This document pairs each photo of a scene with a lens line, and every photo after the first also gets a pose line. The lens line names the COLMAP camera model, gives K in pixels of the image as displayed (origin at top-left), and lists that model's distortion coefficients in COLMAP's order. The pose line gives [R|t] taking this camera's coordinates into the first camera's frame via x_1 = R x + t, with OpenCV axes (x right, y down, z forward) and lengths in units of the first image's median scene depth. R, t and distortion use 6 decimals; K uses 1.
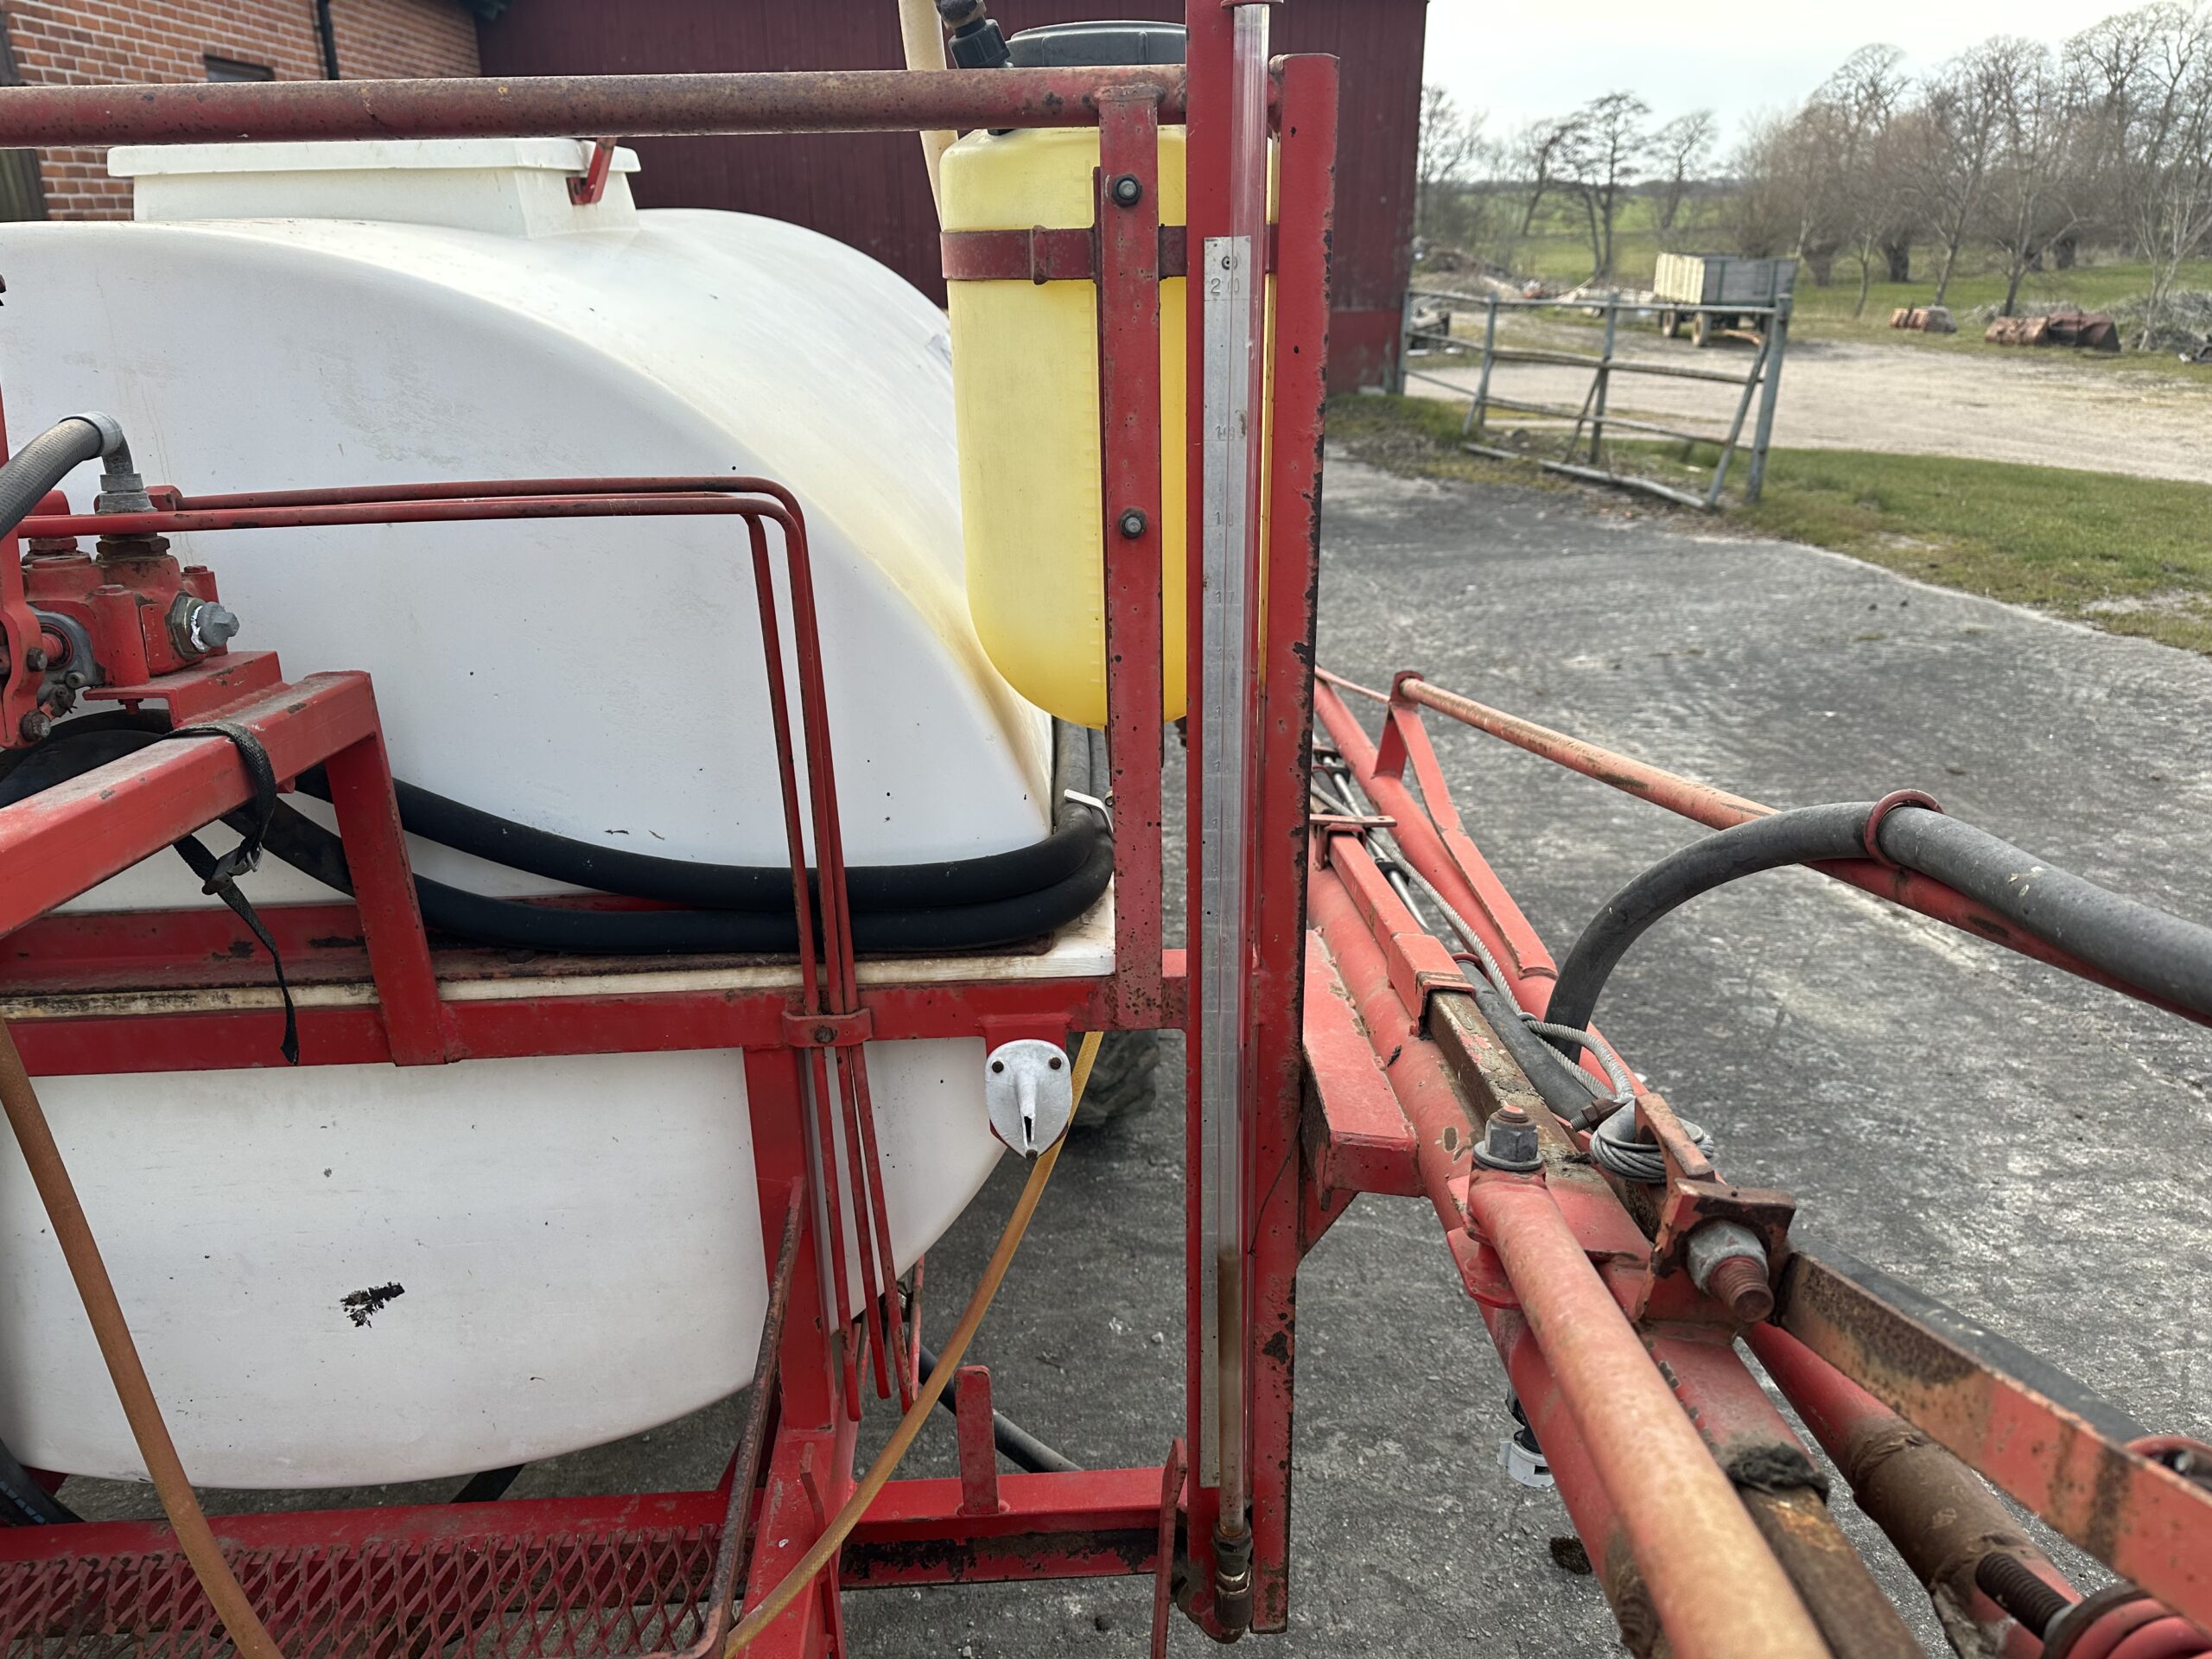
lens RADIAL K [[1555.5, 0, 1106.5], [0, 1555.5, 809.1], [0, 0, 1]] dist [0.043371, -0.042024]
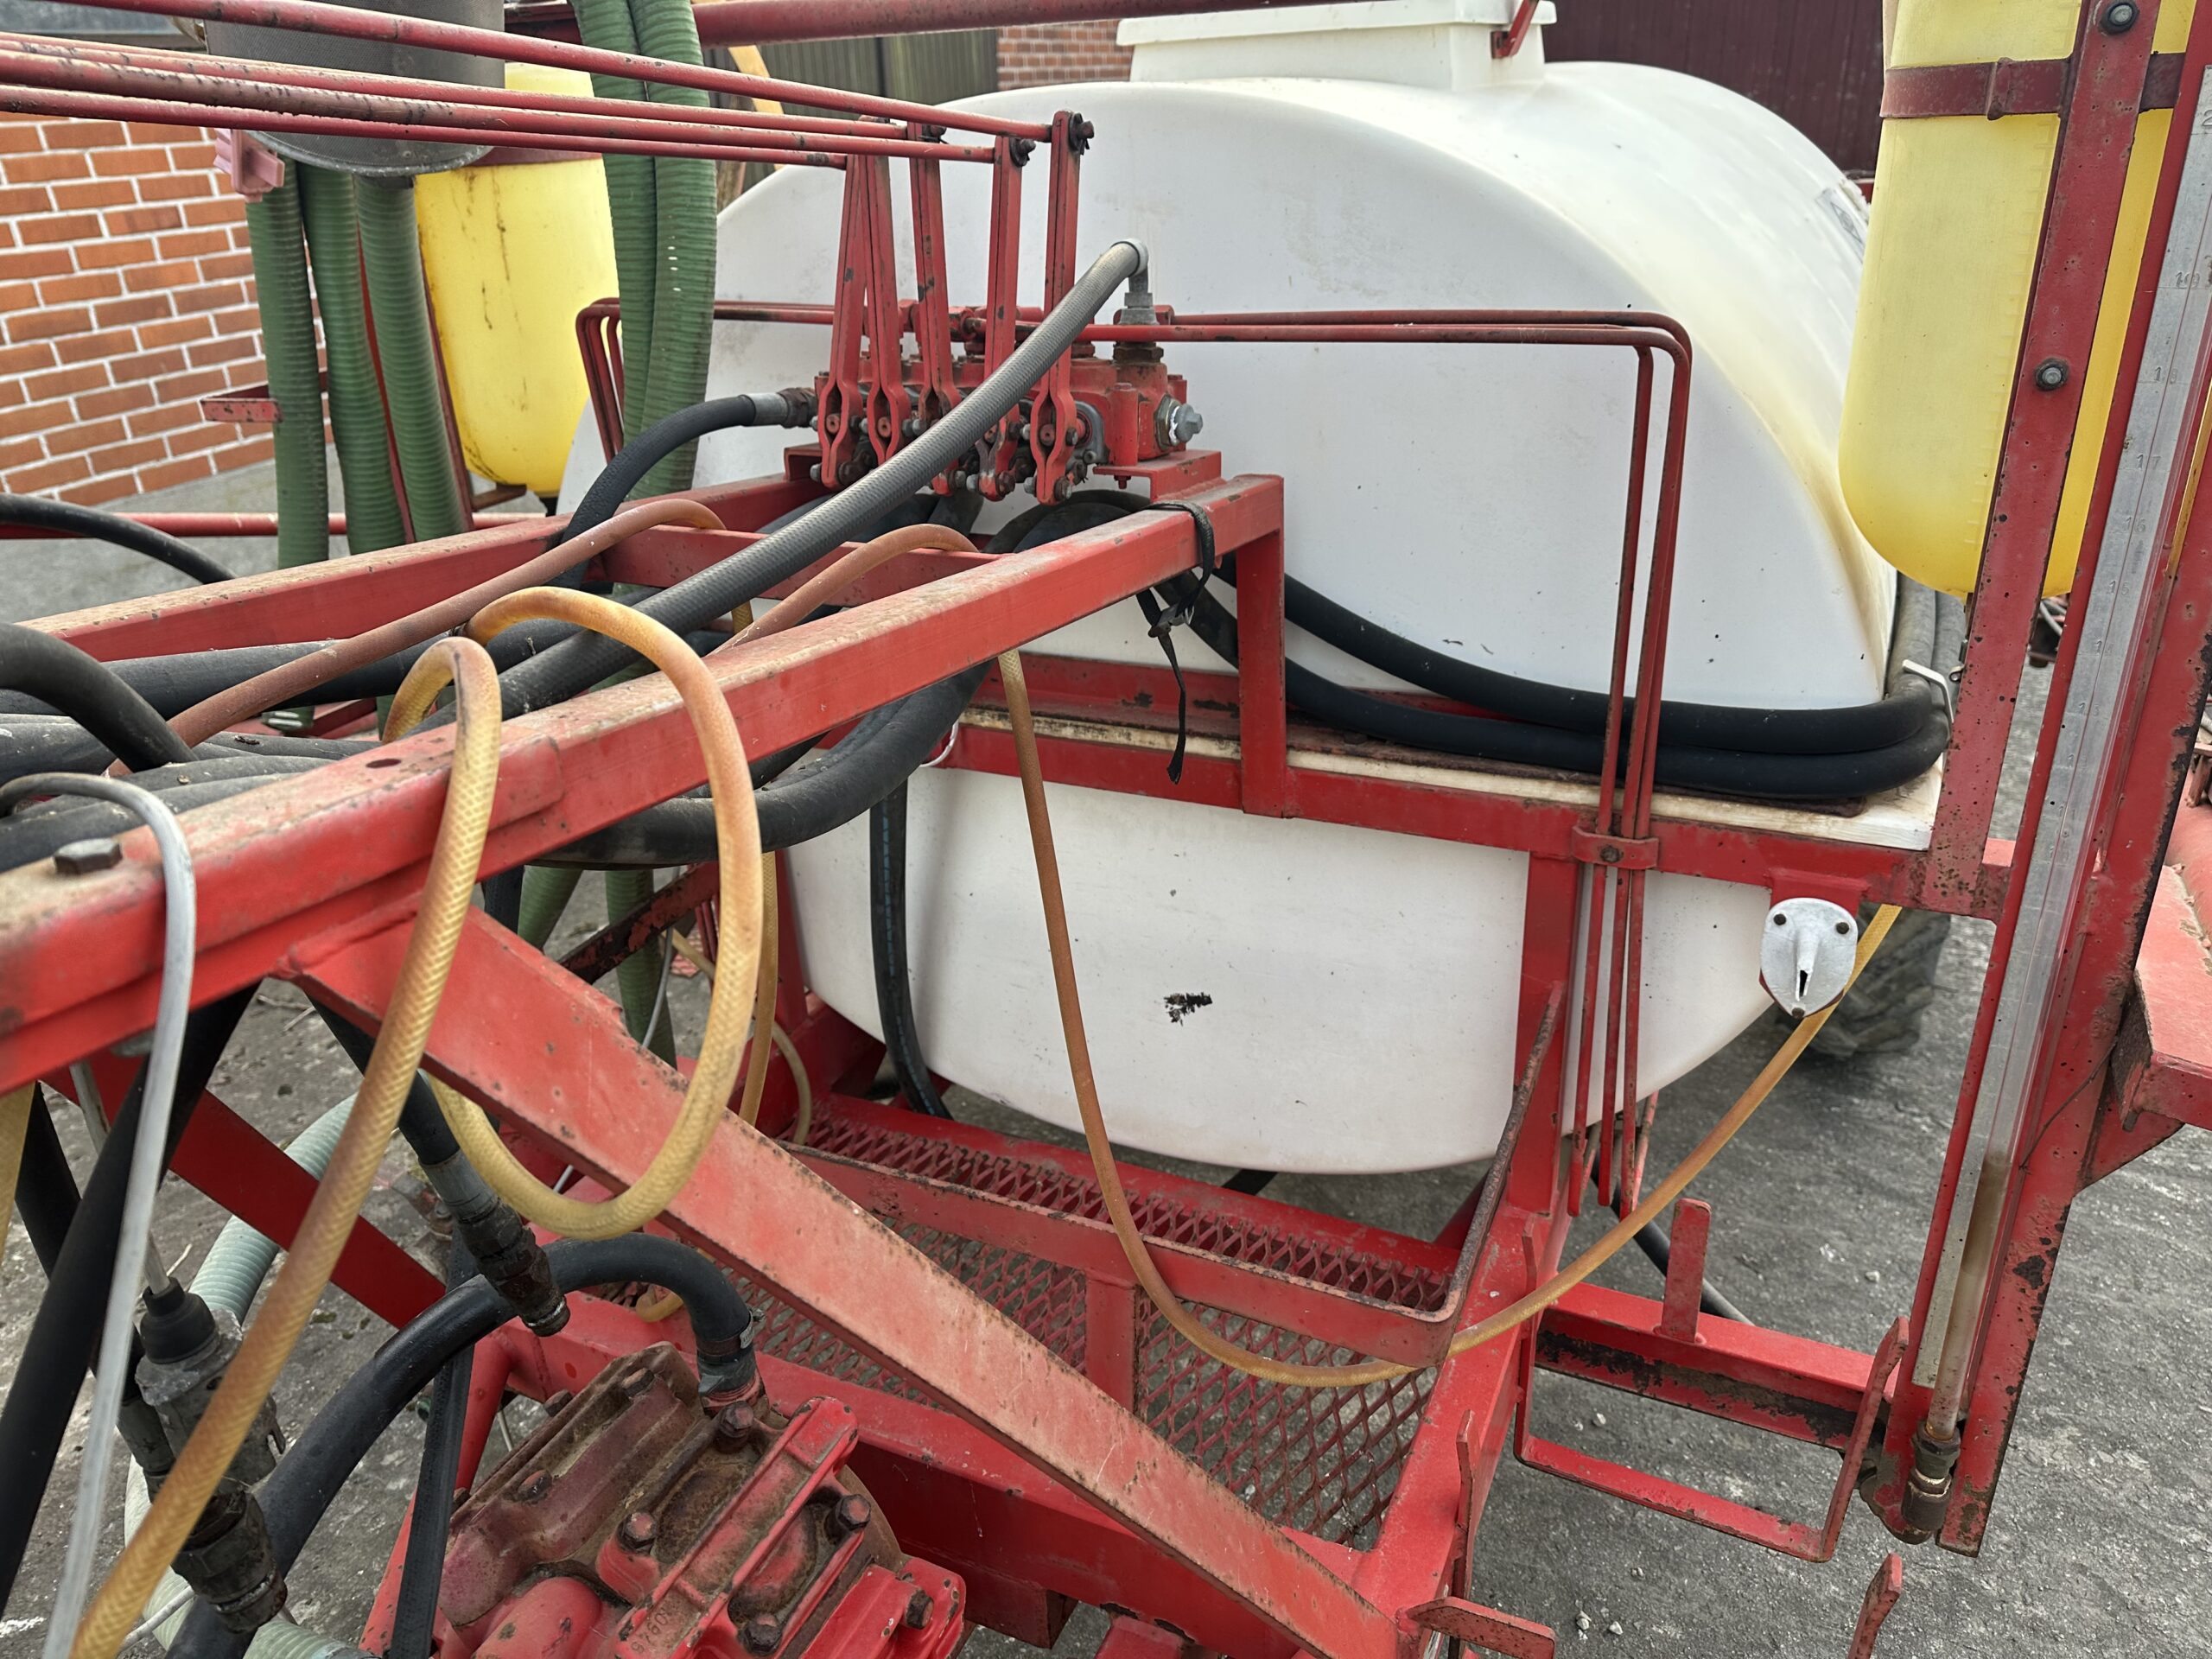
lens RADIAL K [[1550.7, 0, 1120.9], [0, 1550.7, 835.1], [0, 0, 1]] dist [0.086963, -0.111787]
pose [[0.884929, 0.178774, -0.430047, -0.016473], [-0.140158, 0.982812, 0.120153, 0.043346], [0.444136, -0.046052, 0.894775, -0.098924]]
